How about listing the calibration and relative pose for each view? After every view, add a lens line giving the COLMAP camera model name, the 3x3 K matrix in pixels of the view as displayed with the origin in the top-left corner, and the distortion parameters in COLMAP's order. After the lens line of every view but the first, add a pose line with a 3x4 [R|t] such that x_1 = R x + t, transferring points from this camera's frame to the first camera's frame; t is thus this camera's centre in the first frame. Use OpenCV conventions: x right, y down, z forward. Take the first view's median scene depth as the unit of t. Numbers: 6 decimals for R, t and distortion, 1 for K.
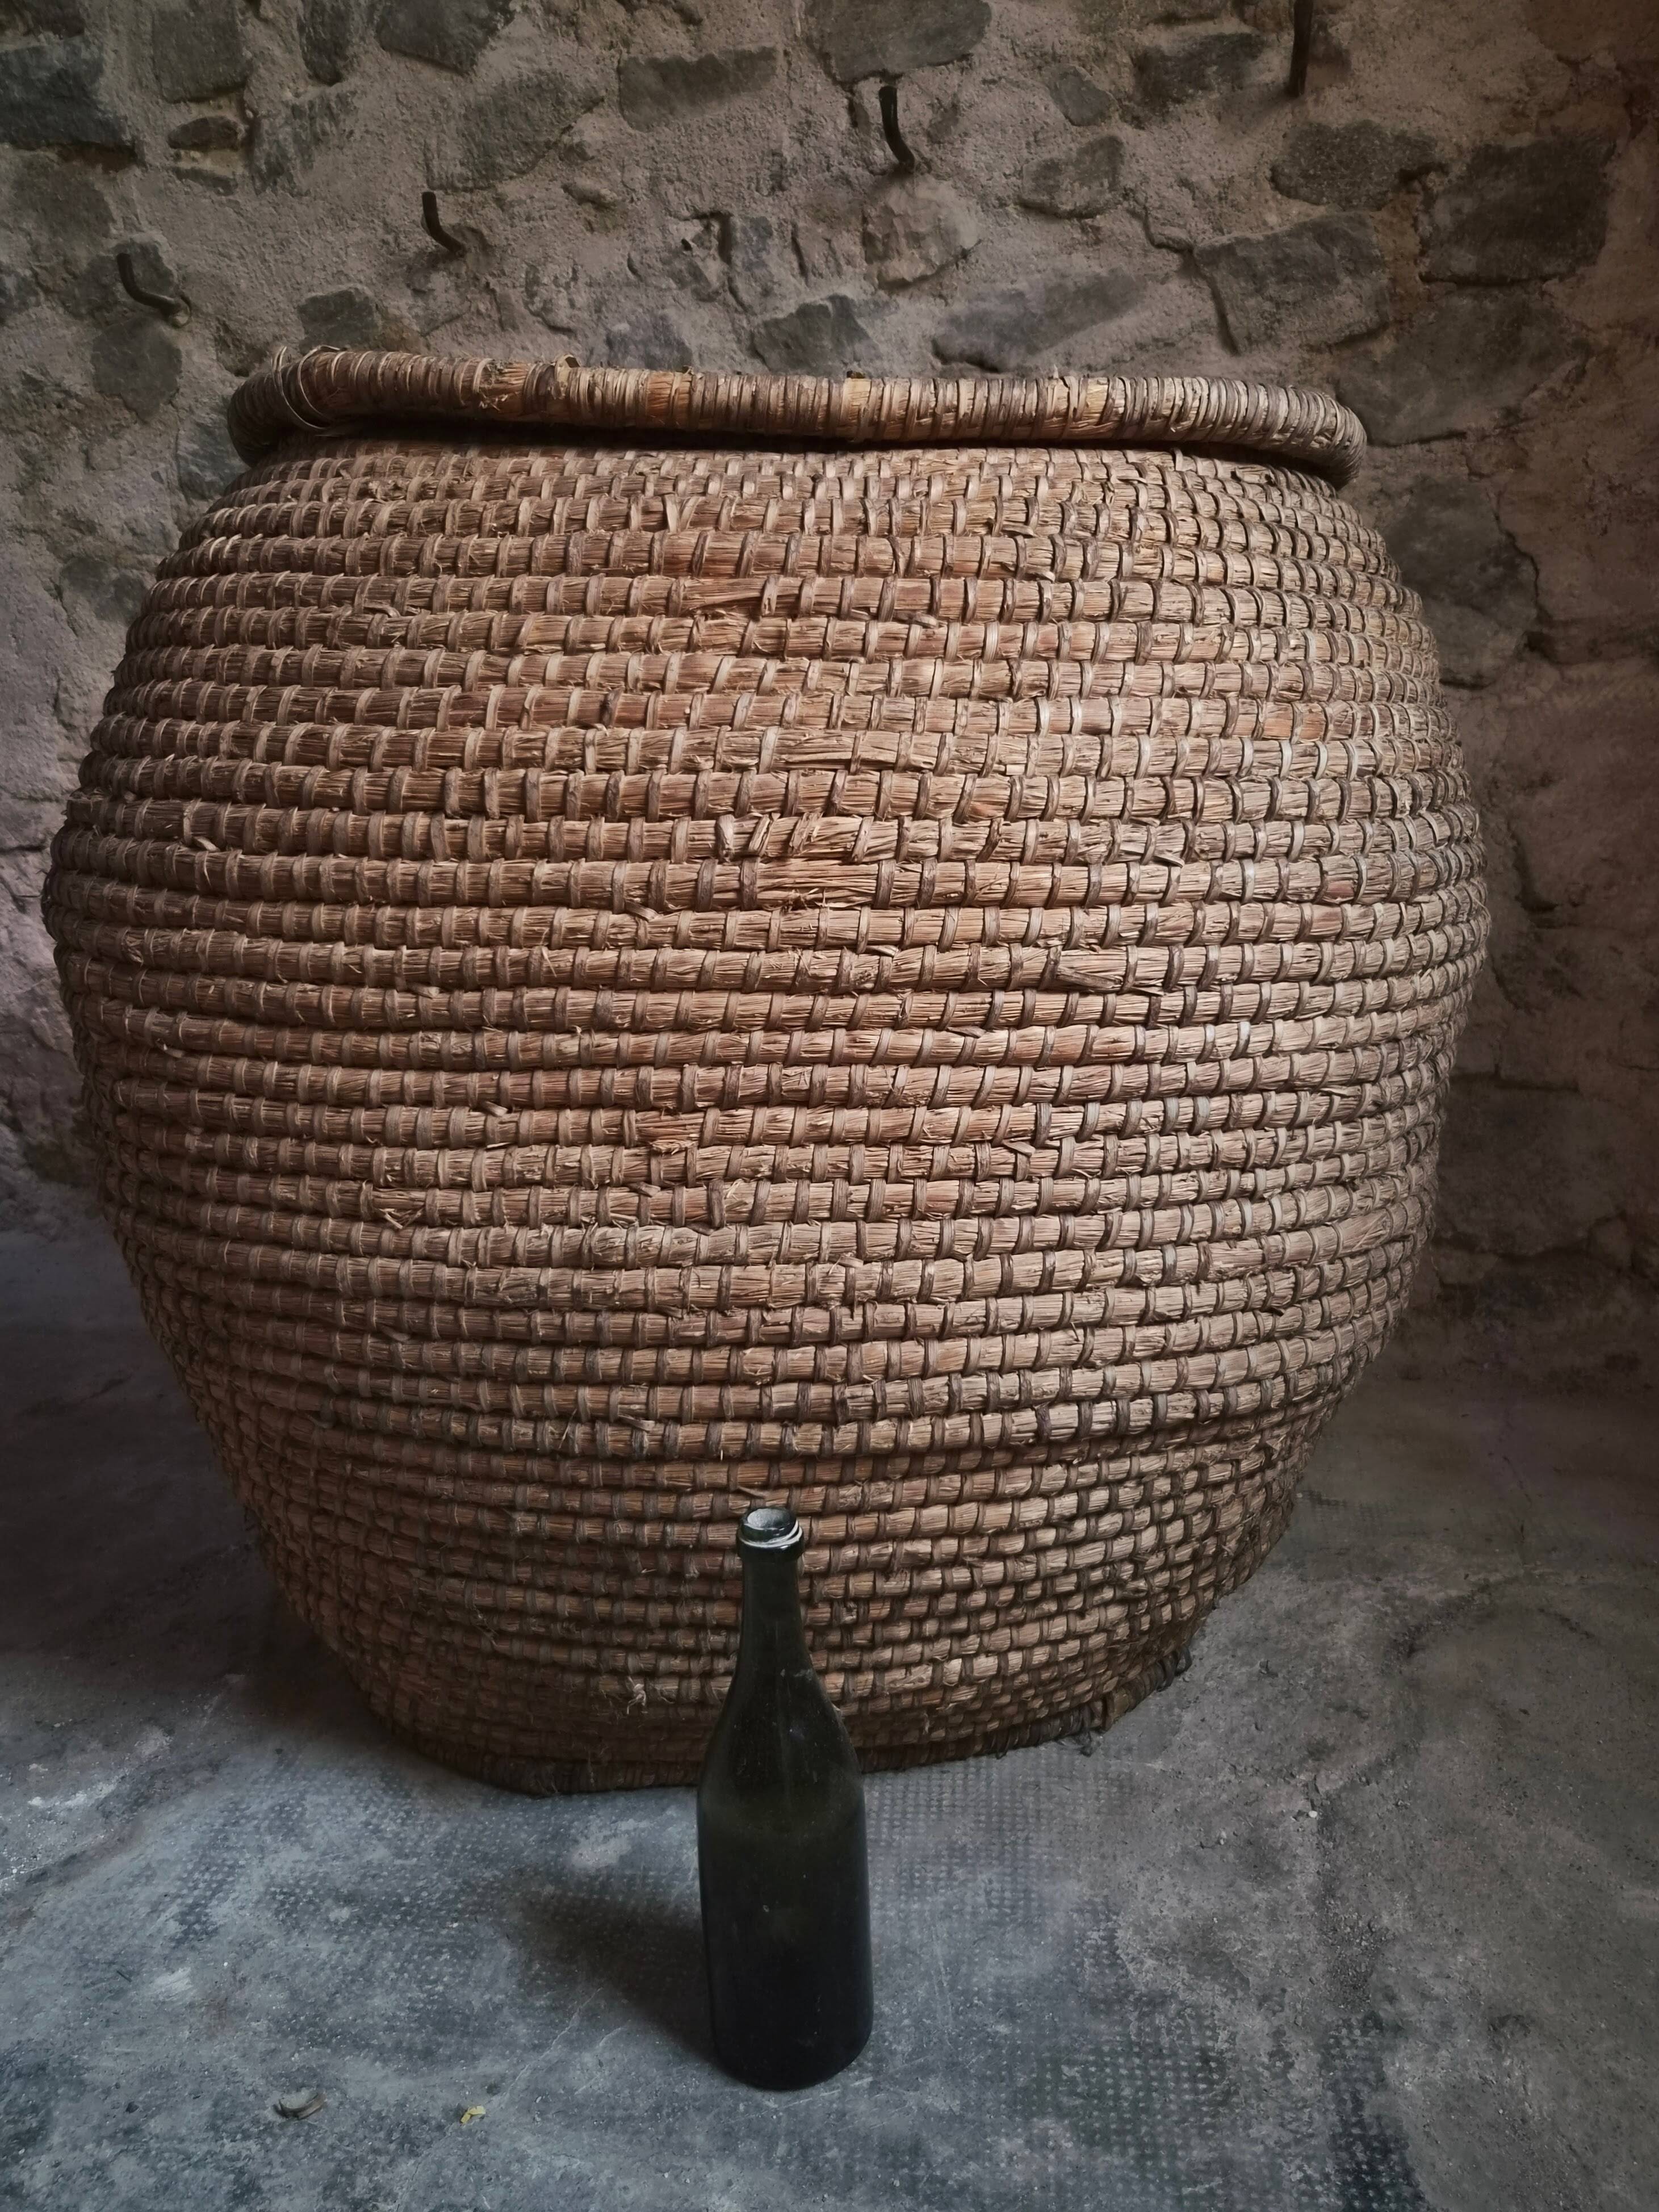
lens RADIAL K [[1516.4, 0, 831.8], [0, 1516.4, 1100.7], [0, 0, 1]] dist [0.068736, -0.057703]
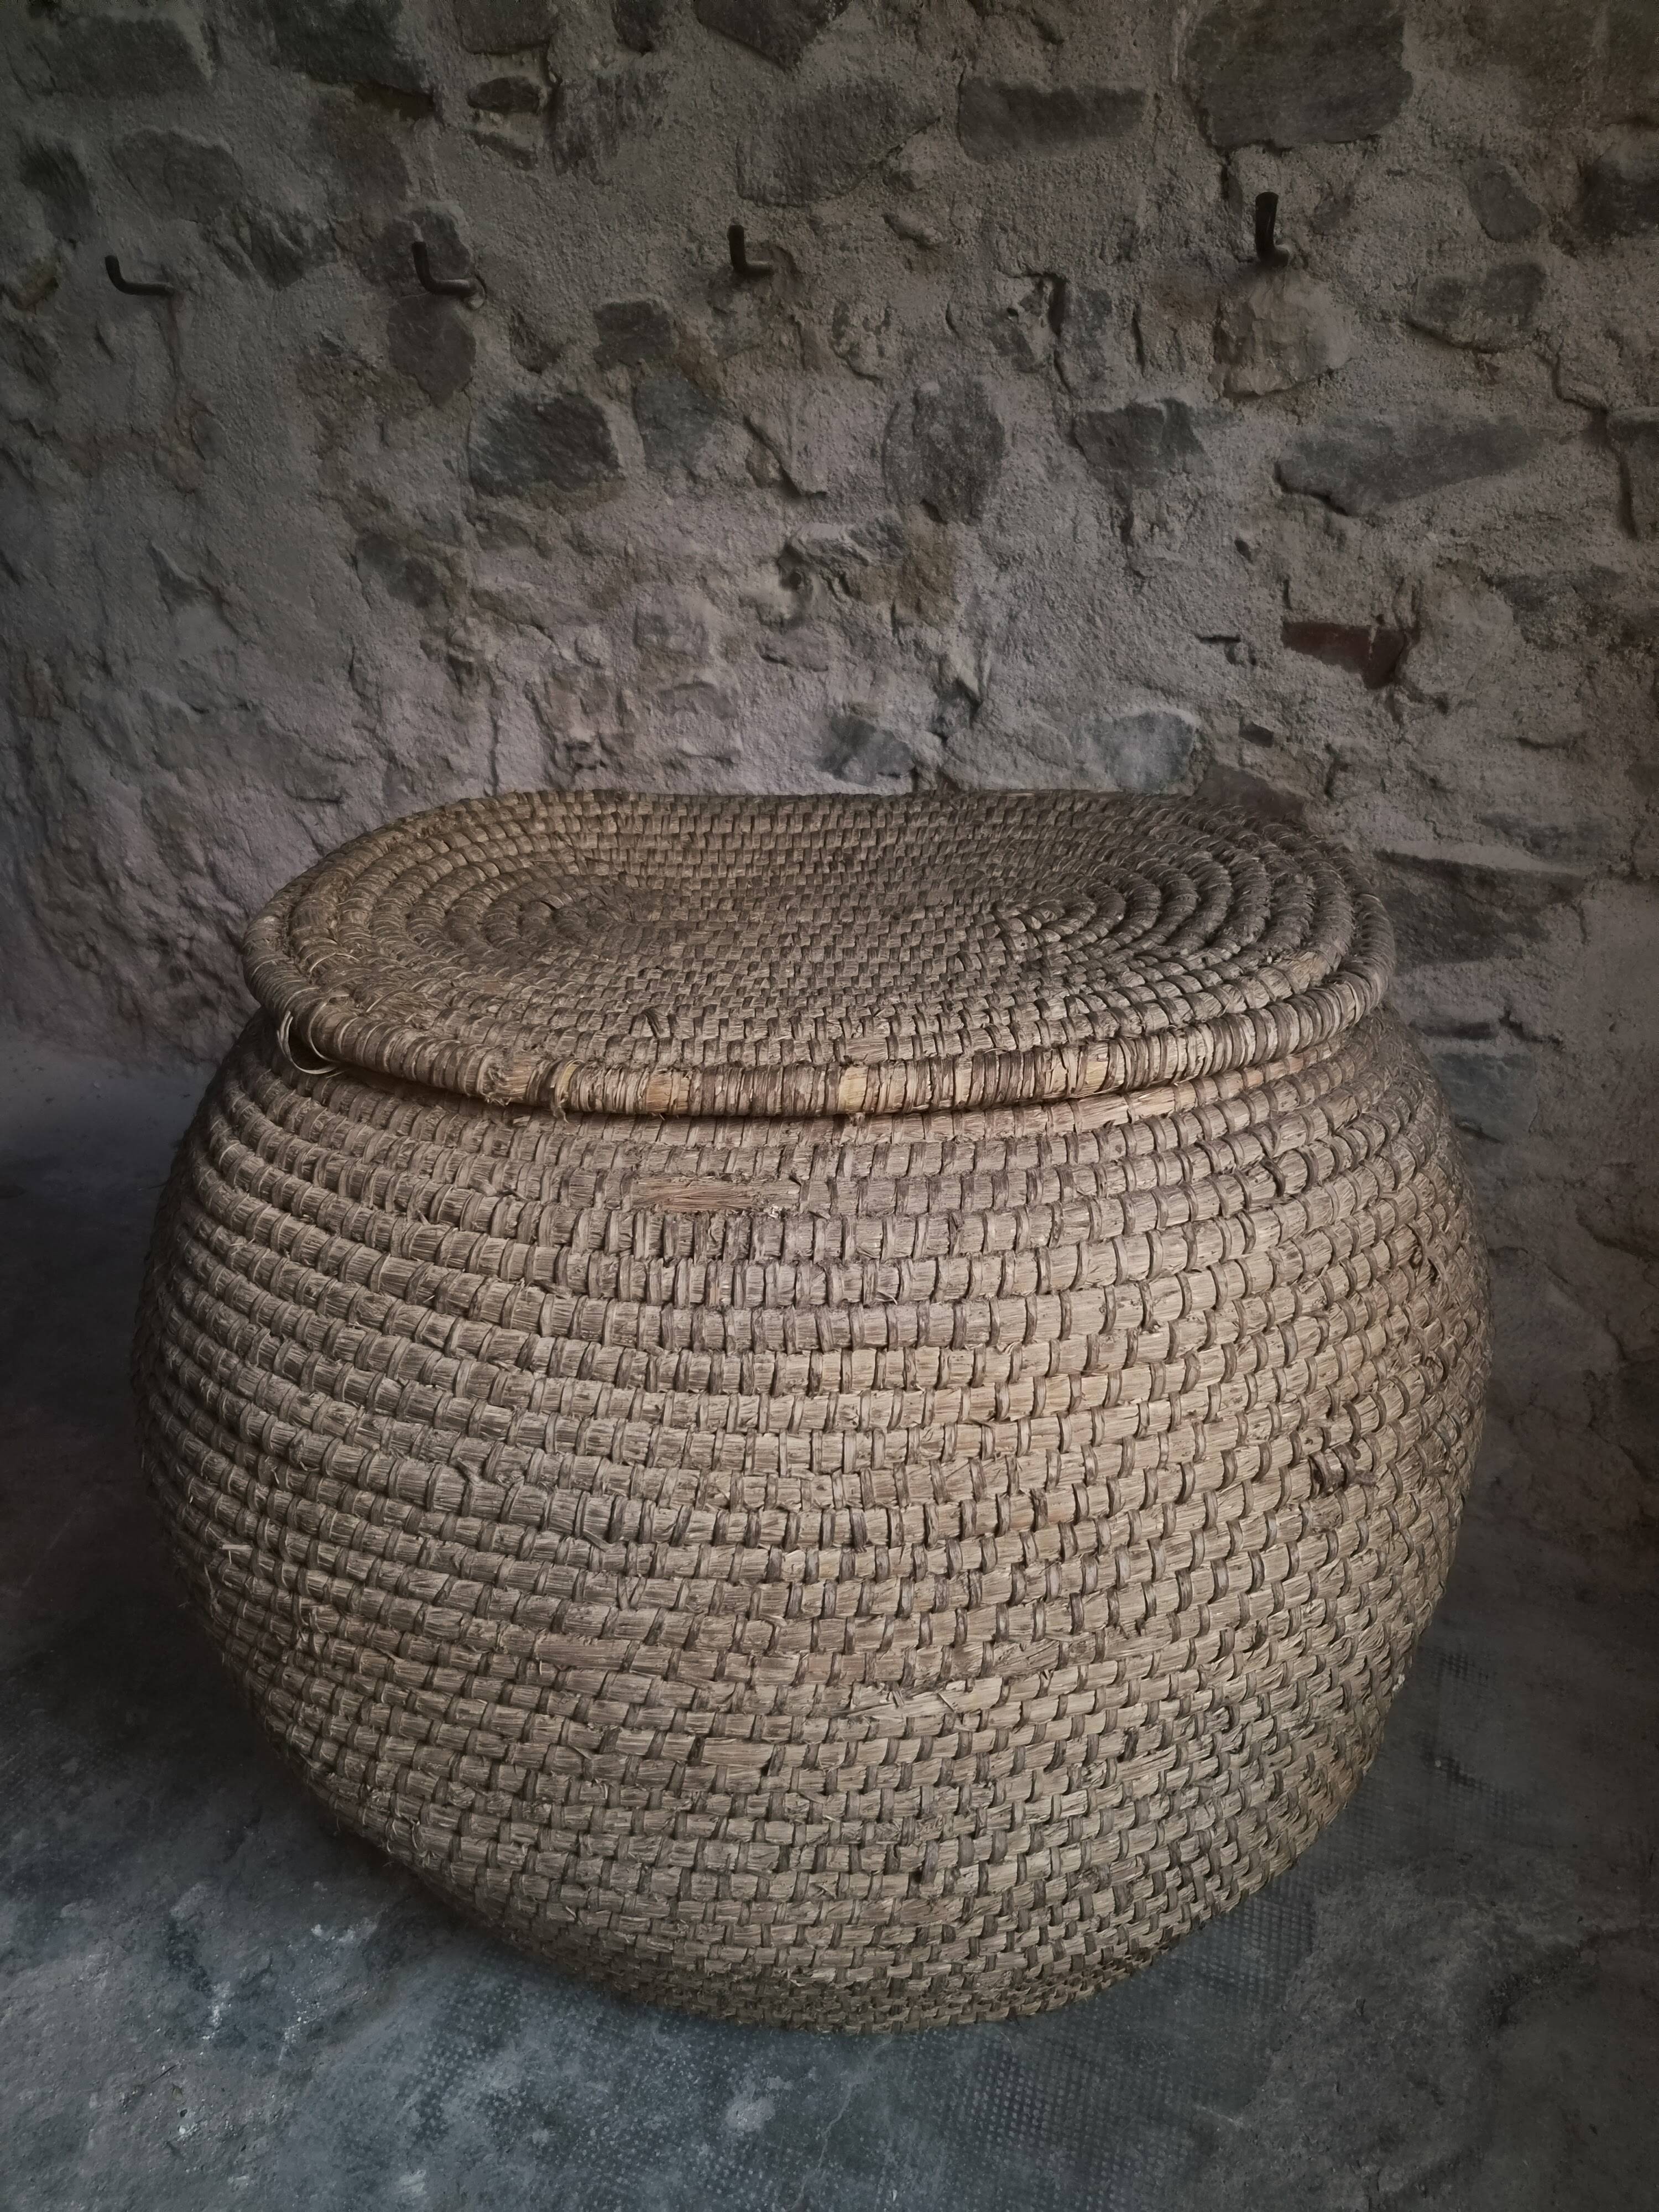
lens RADIAL K [[1472.1, 0, 833.8], [0, 1472.1, 1120.1], [0, 0, 1]] dist [0.062332, -0.047982]
pose [[0.981395, 0.131839, -0.139581, -0.016365], [-0.091816, 0.960724, 0.261878, -0.378462], [0.168625, -0.244190, 0.954954, 0.053563]]
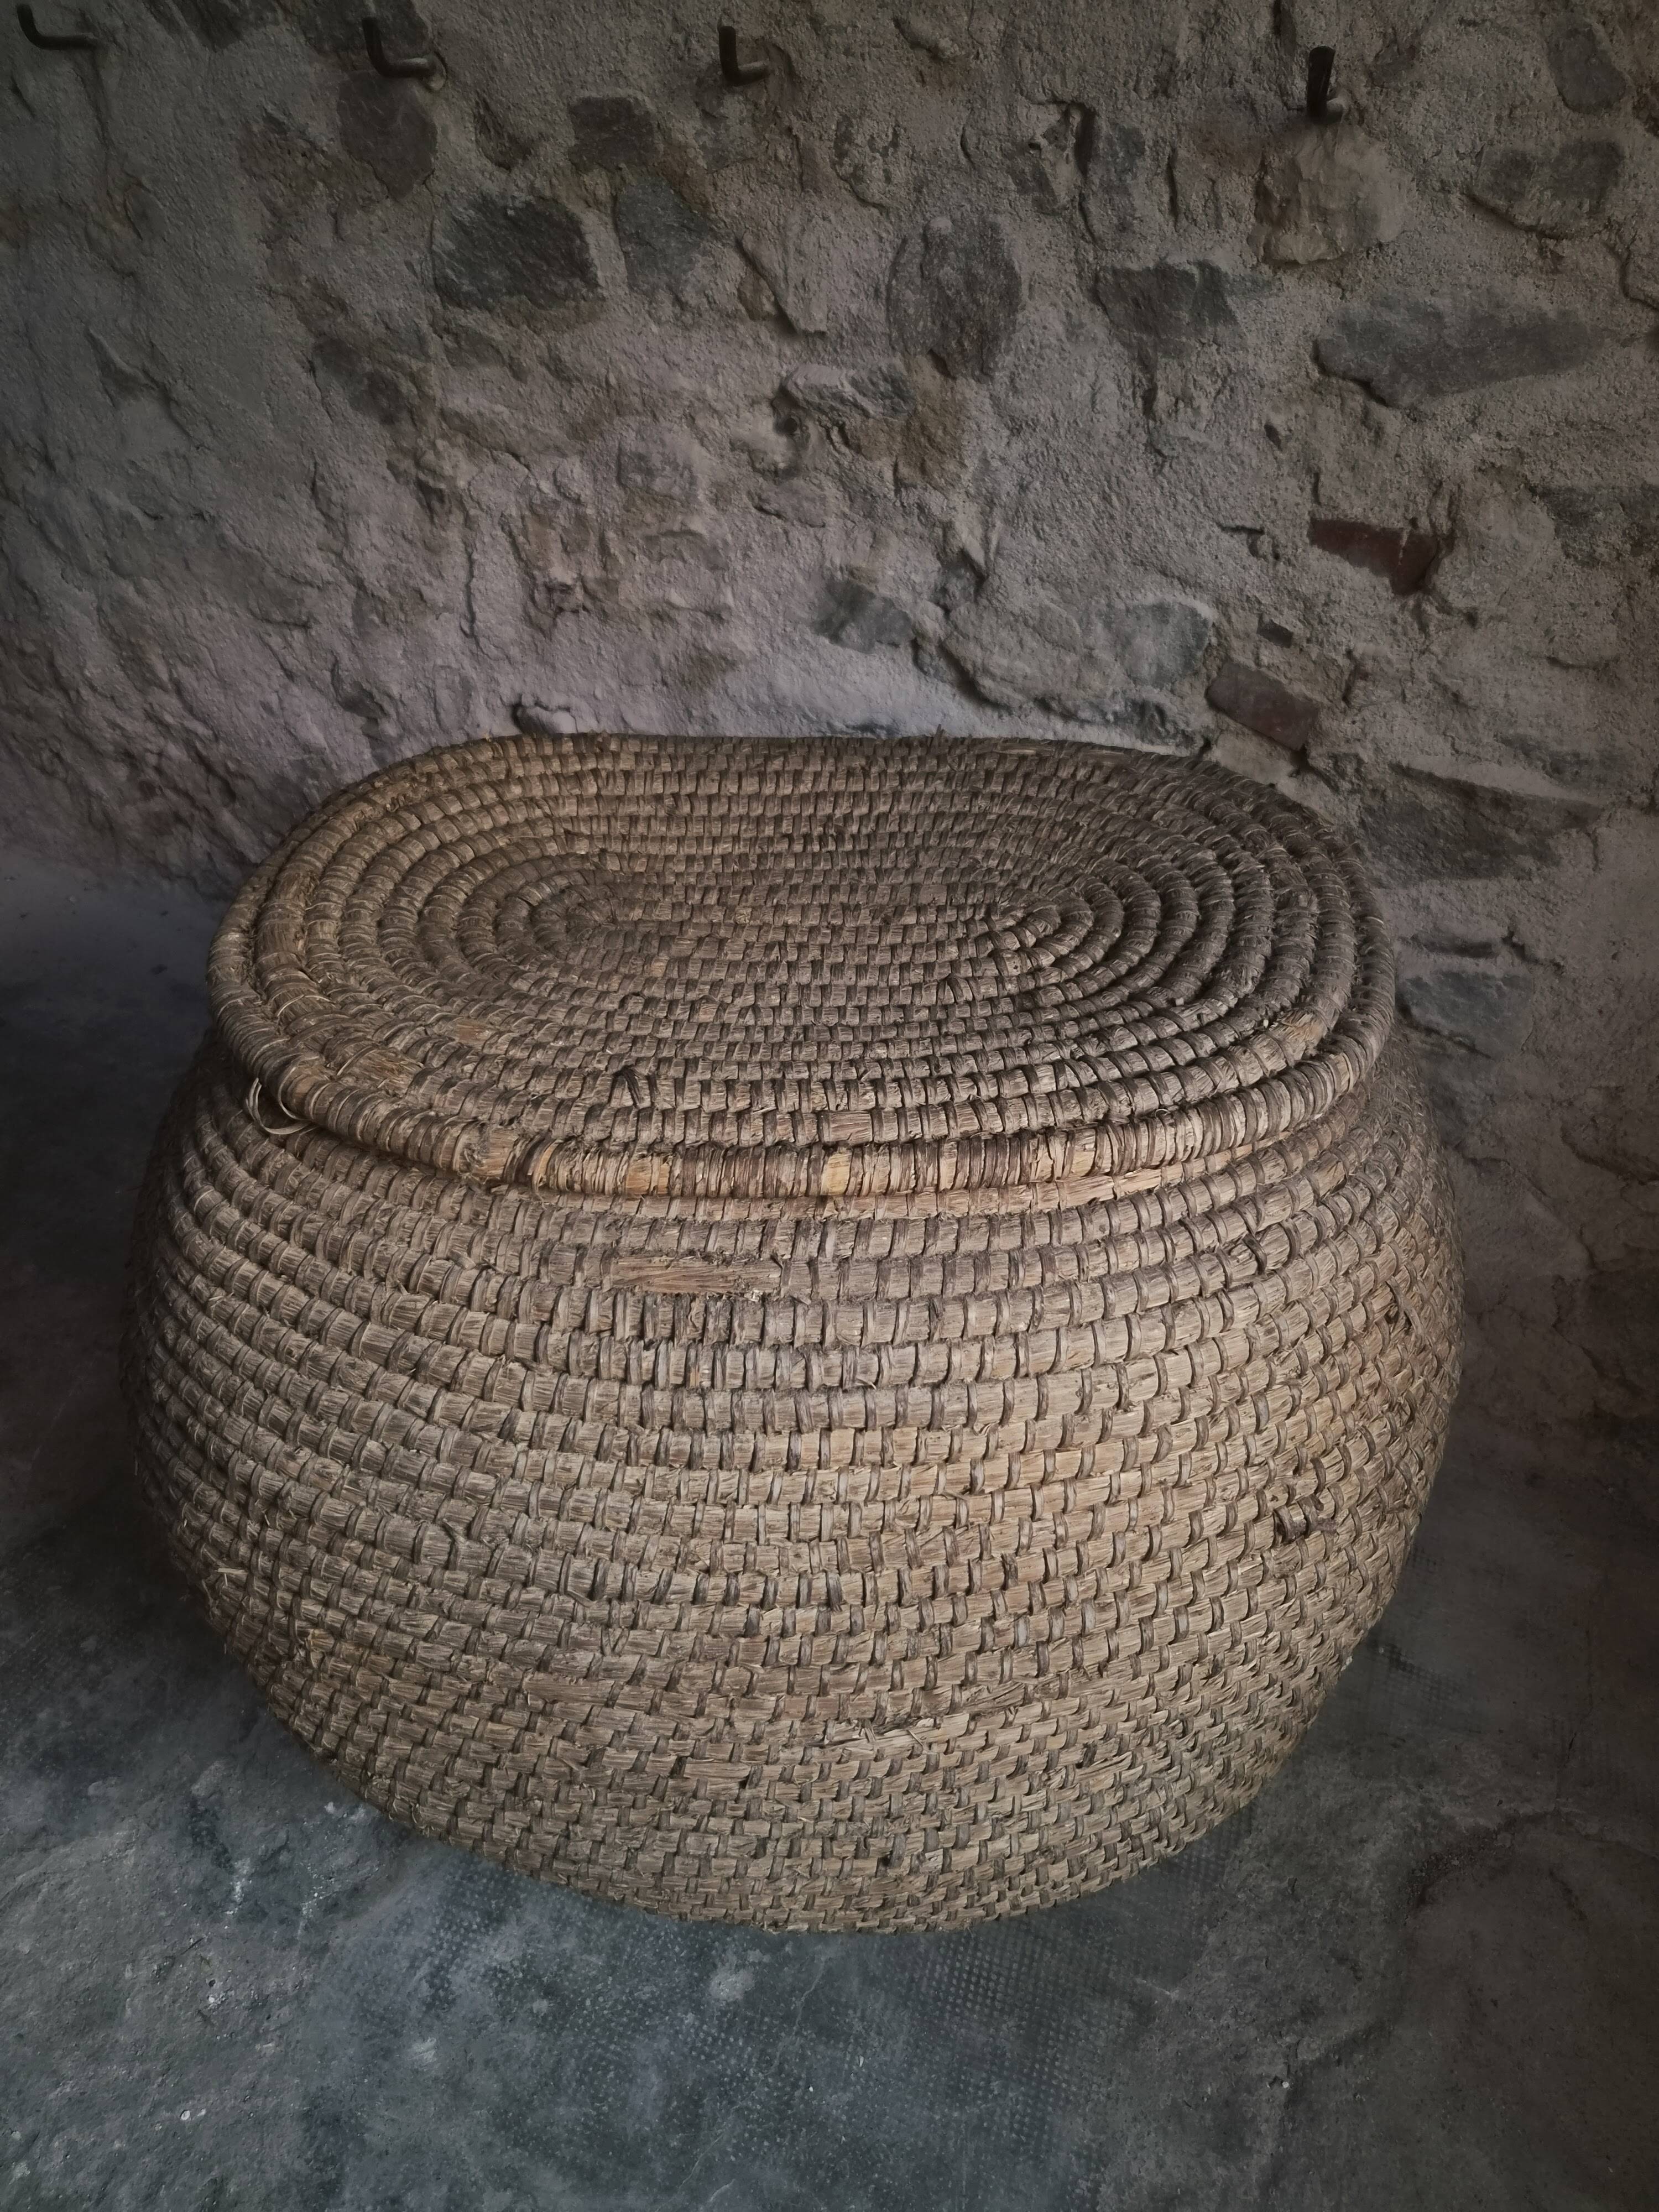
lens RADIAL K [[1473.8, 0, 846.3], [0, 1473.8, 1091.3], [0, 0, 1]] dist [0.059673, -0.044966]
pose [[0.980397, 0.167550, -0.103673, -0.032315], [-0.110458, 0.903102, 0.414977, -0.496872], [0.163156, -0.395391, 0.903906, 0.103631]]
